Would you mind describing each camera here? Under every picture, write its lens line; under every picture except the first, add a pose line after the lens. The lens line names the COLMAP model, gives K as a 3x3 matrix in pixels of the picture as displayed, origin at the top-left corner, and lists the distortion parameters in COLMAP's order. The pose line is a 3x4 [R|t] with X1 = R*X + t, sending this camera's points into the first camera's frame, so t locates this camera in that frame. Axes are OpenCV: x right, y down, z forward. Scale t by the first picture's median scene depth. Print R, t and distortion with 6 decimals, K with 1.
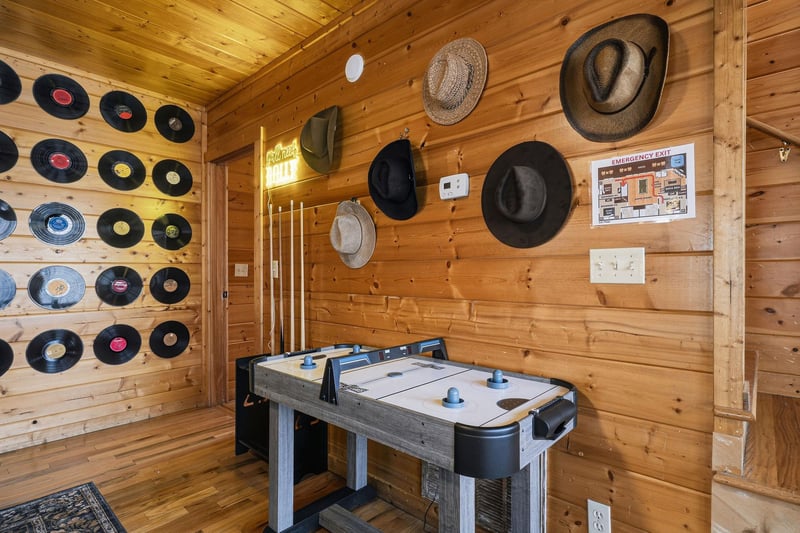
lens RADIAL K [[402.0, 0, 400.0], [0, 402.0, 271.0], [0, 0, 1]] dist [0.000072, 0.000179]
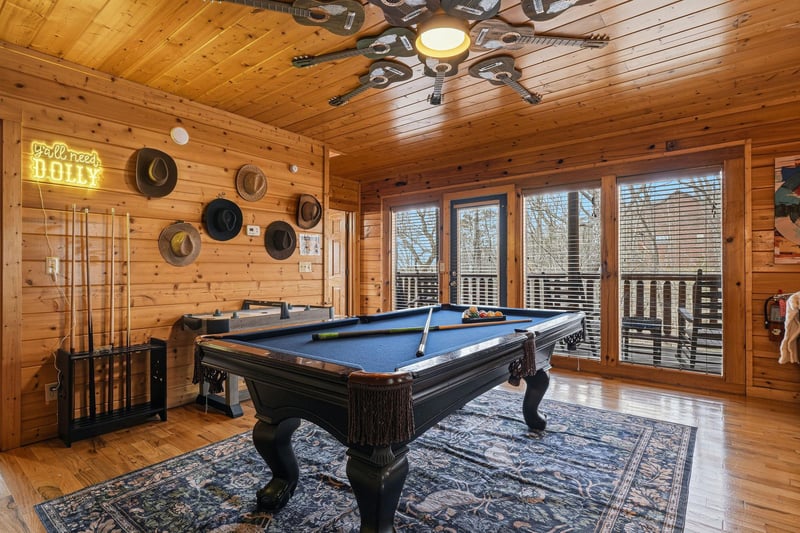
lens RADIAL K [[402.9, 0, 399.9], [0, 402.9, 268.7], [0, 0, 1]] dist [0.000182, 0.000039]
pose [[-0.067284, 0.006597, 0.997712, -1.986452], [0.002950, 0.999975, -0.006413, 0.017691], [-0.997730, 0.002512, -0.067302, 0.309125]]
